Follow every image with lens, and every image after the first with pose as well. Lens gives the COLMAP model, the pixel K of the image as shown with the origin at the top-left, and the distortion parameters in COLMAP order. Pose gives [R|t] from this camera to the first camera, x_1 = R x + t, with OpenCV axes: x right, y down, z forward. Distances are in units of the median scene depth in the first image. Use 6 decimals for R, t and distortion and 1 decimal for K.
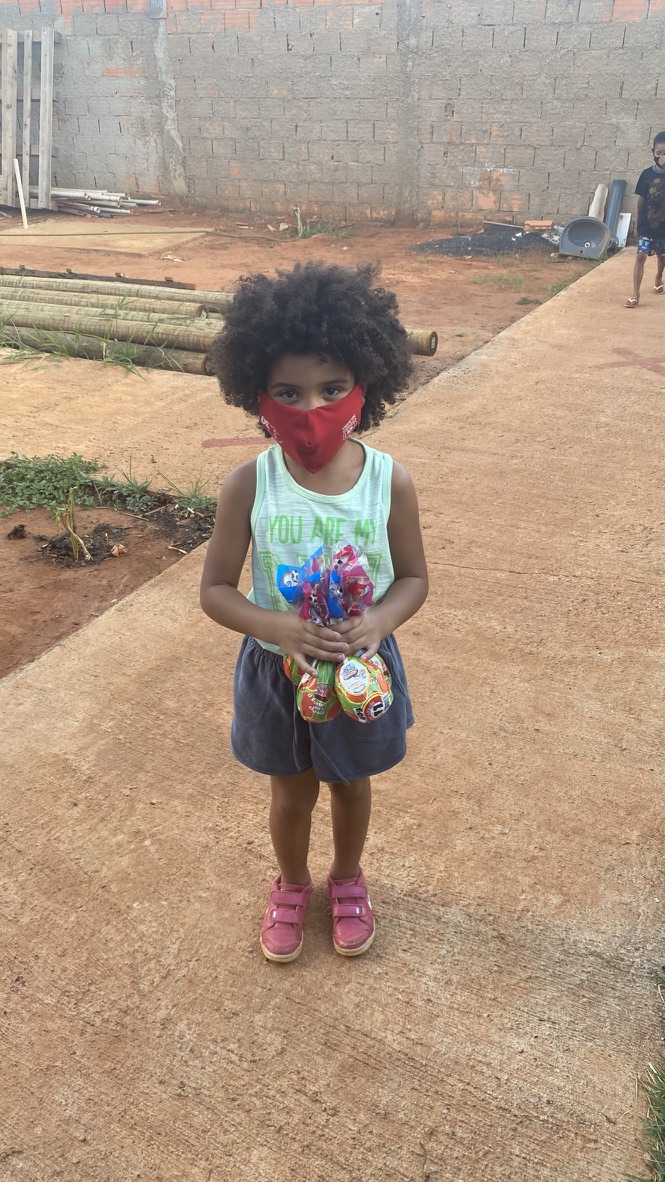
lens RADIAL K [[900.1, 0, 339.2], [0, 900.1, 593.8], [0, 0, 1]] dist [0.006078, -0.002724]
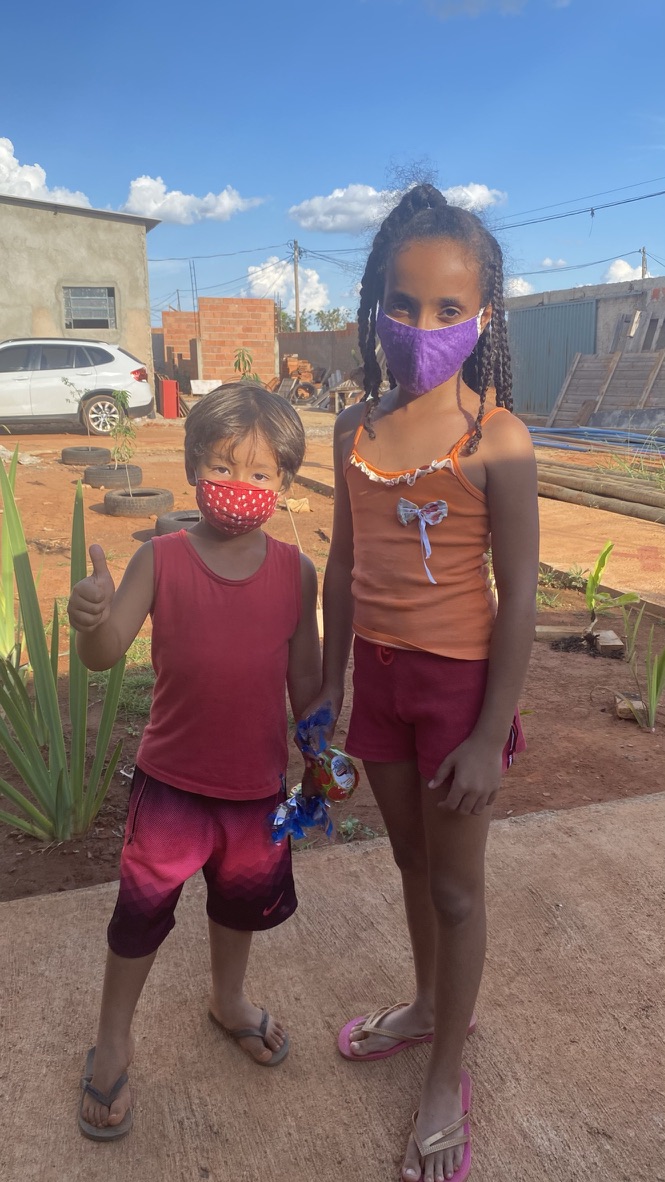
lens RADIAL K [[900.1, 0, 339.2], [0, 900.1, 593.8], [0, 0, 1]] dist [0.006078, -0.002724]
pose [[0.707425, 0.181678, -0.683039, 0.004855], [-0.351961, 0.928607, -0.117531, 0.096572], [0.612922, 0.323547, 0.720863, -0.041969]]
